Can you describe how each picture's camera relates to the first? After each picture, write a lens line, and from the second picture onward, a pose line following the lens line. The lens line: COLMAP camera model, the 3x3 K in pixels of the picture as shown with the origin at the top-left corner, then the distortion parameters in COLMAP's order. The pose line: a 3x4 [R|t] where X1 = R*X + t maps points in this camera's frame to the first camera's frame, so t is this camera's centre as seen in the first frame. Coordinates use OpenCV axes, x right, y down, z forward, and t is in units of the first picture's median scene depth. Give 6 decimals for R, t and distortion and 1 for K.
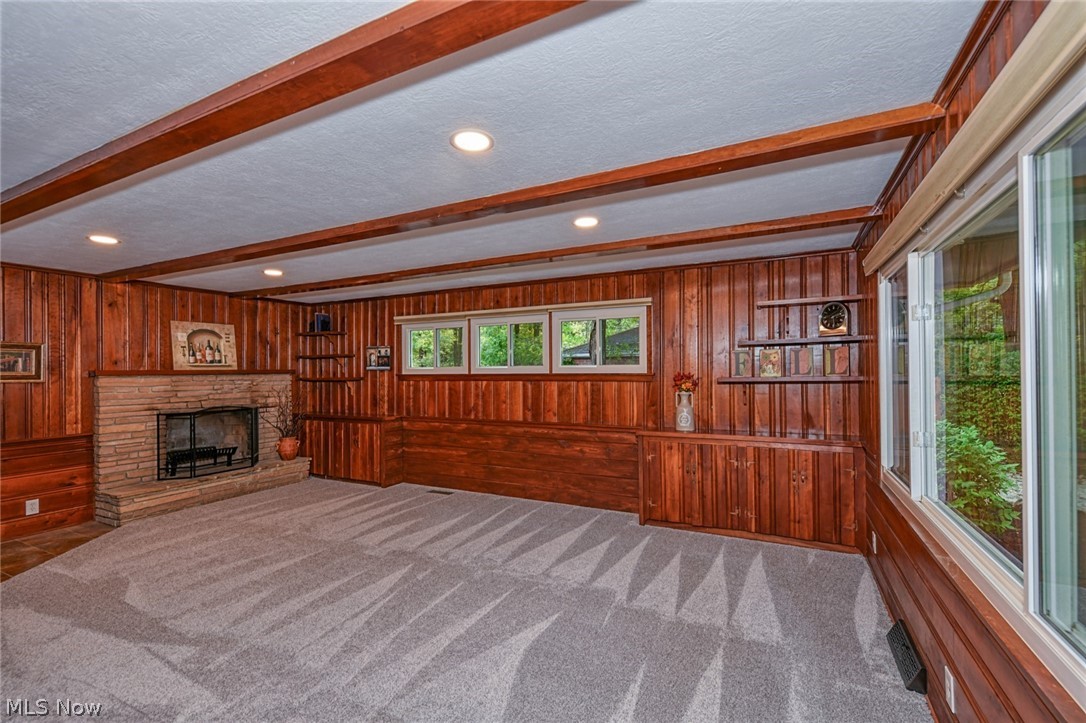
lens RADIAL K [[482.7, 0, 541.0], [0, 482.7, 367.0], [0, 0, 1]] dist [-0.001887, -0.000163]
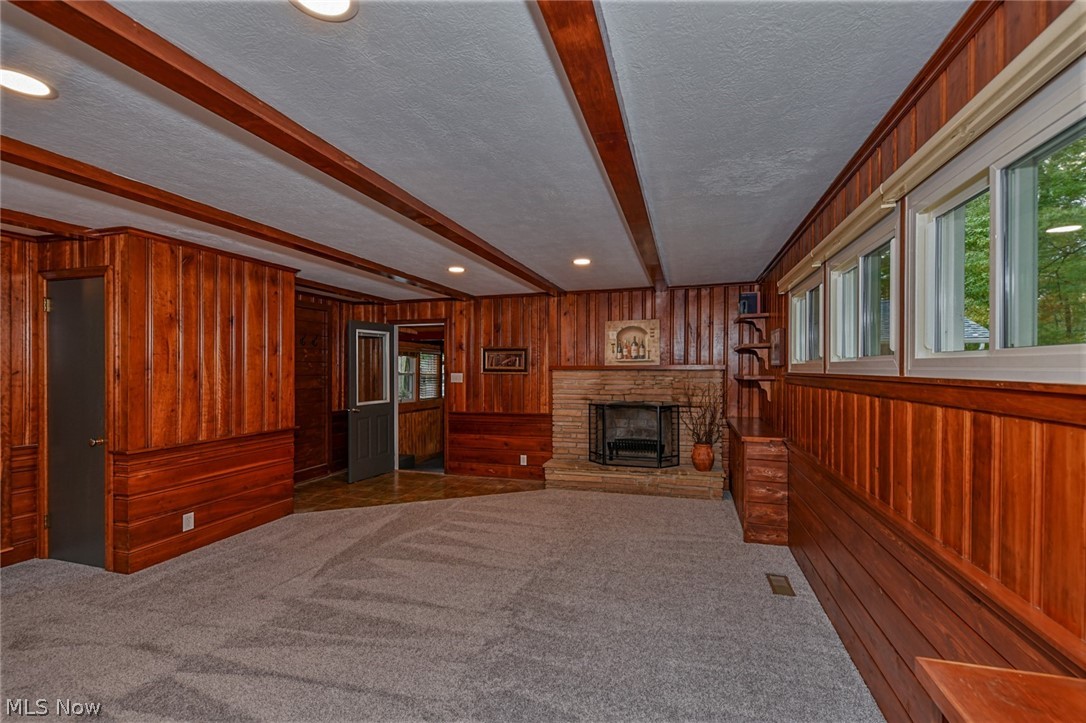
lens RADIAL K [[482.7, 0, 539.3], [0, 482.7, 366.1], [0, 0, 1]] dist [-0.001887, -0.000163]
pose [[0.163102, 0.006482, -0.986588, 0.307025], [0.010236, 0.999913, 0.008261, -0.002893], [0.986556, -0.011446, 0.163022, 0.650378]]
